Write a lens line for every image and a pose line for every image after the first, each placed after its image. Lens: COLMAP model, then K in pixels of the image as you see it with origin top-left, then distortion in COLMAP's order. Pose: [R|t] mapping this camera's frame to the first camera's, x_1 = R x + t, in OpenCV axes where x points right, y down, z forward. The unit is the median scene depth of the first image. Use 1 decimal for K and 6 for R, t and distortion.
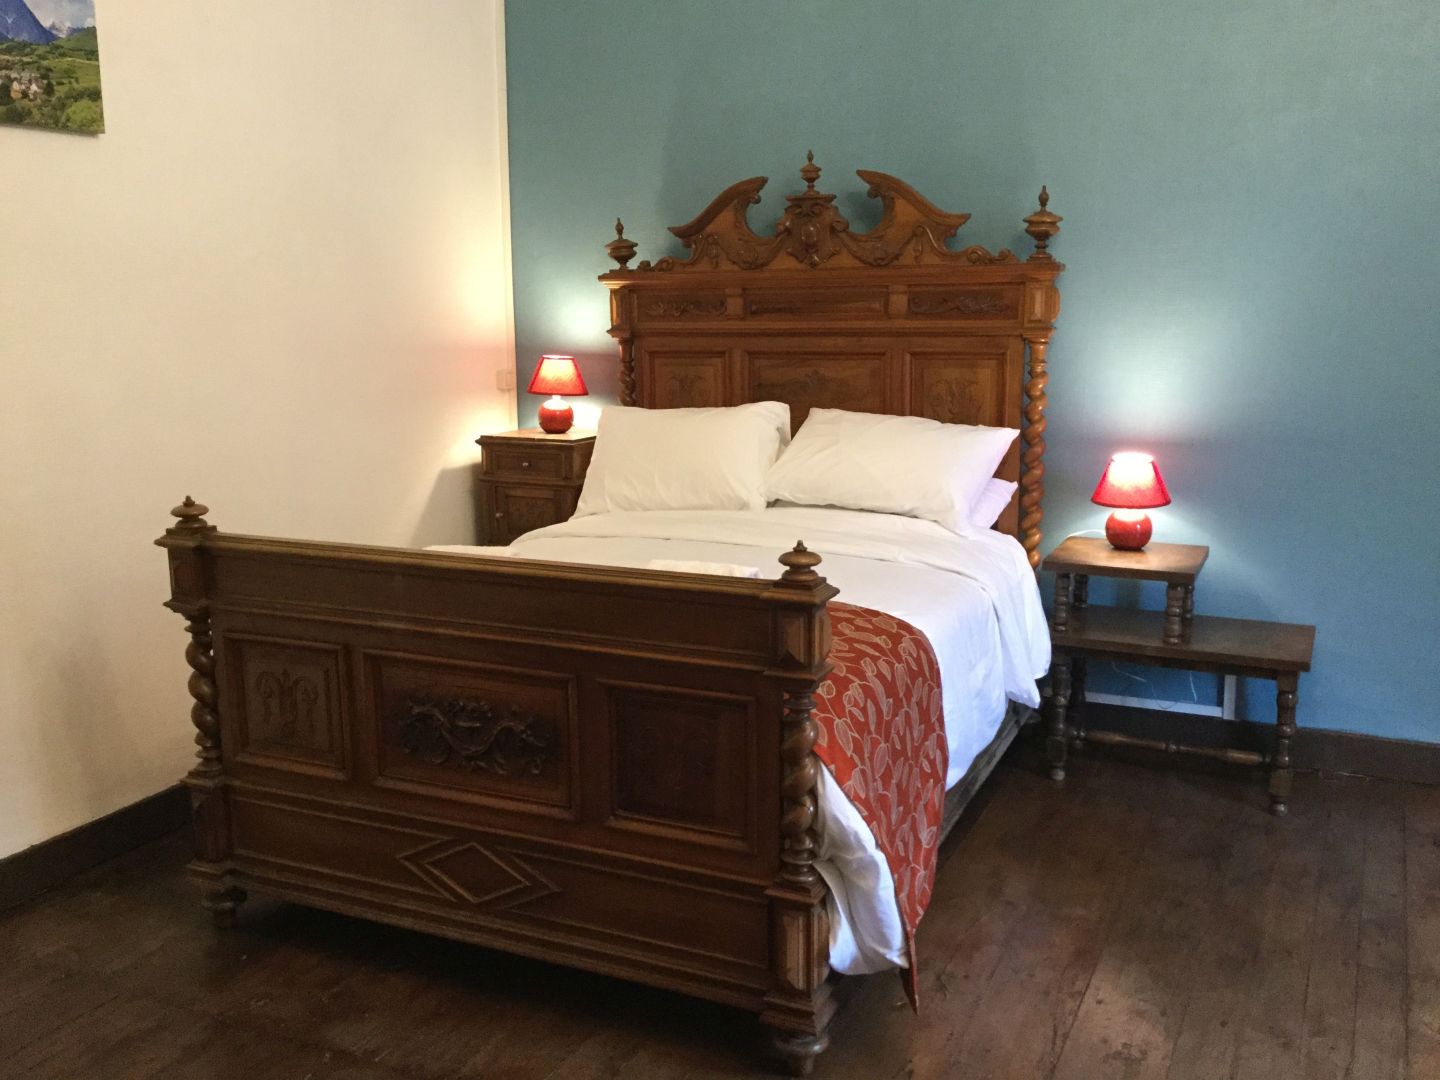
lens RADIAL K [[1307.8, 0, 722.5], [0, 1307.8, 541.7], [0, 0, 1]] dist [0.002857, 0.000000]
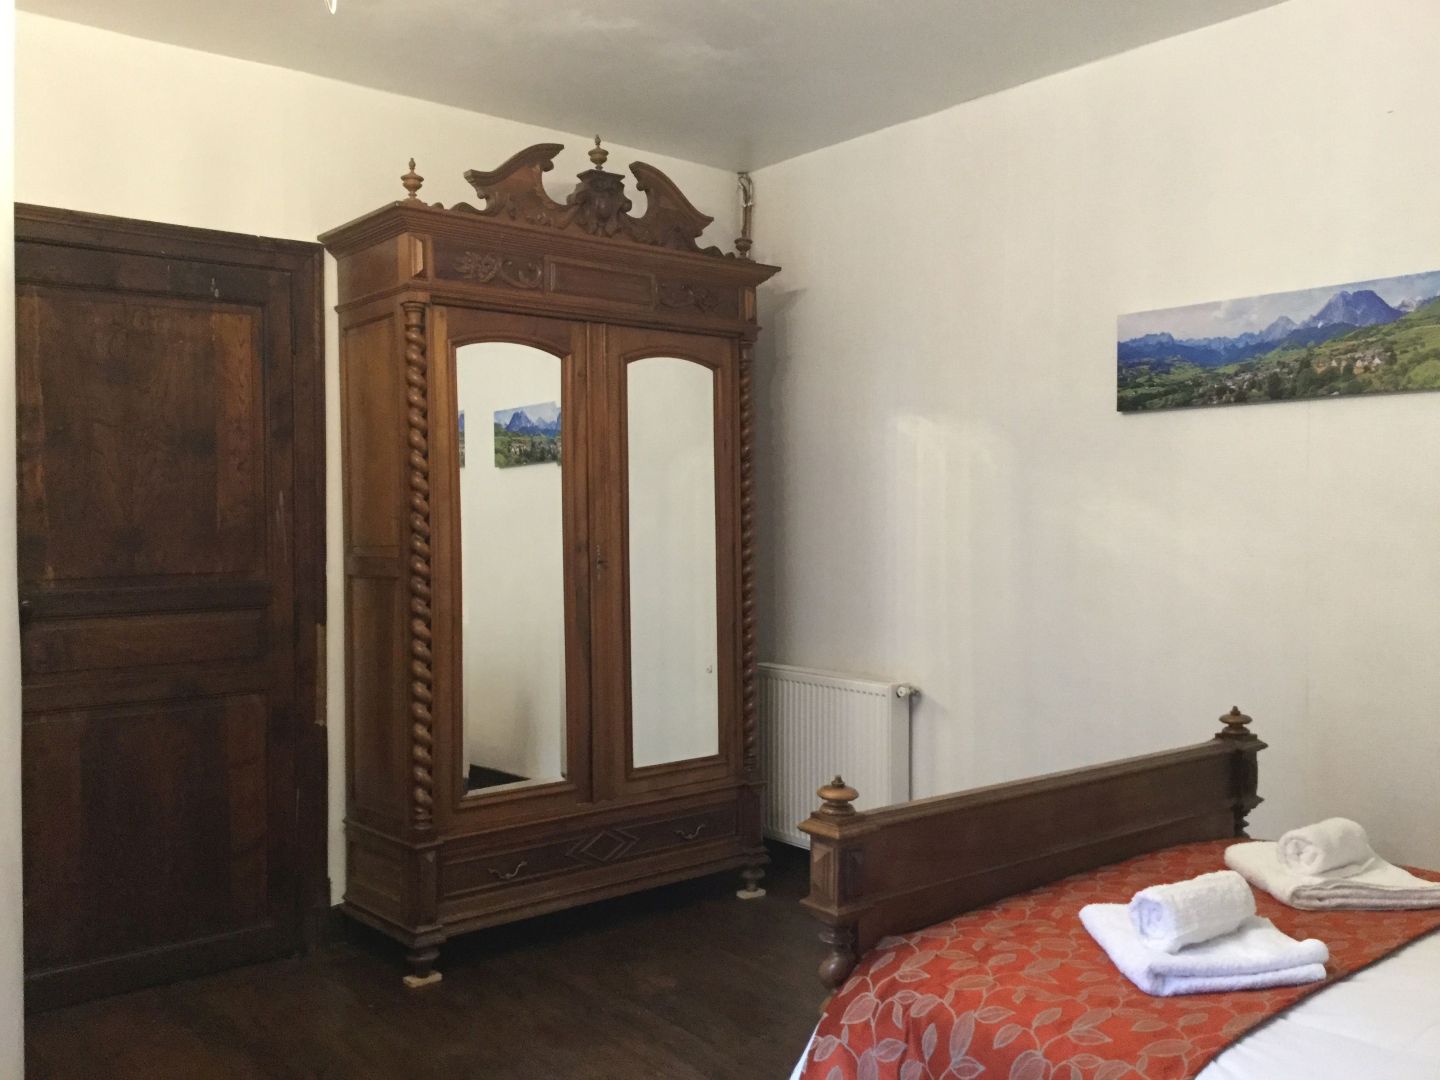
lens RADIAL K [[1307.8, 0, 722.0], [0, 1307.8, 540.1], [0, 0, 1]] dist [0.002857, 0.000000]
pose [[-0.426063, 0.021497, -0.904438, 0.787278], [-0.171984, 0.979563, 0.104301, -0.211020], [0.888196, 0.199988, -0.413658, 0.995097]]
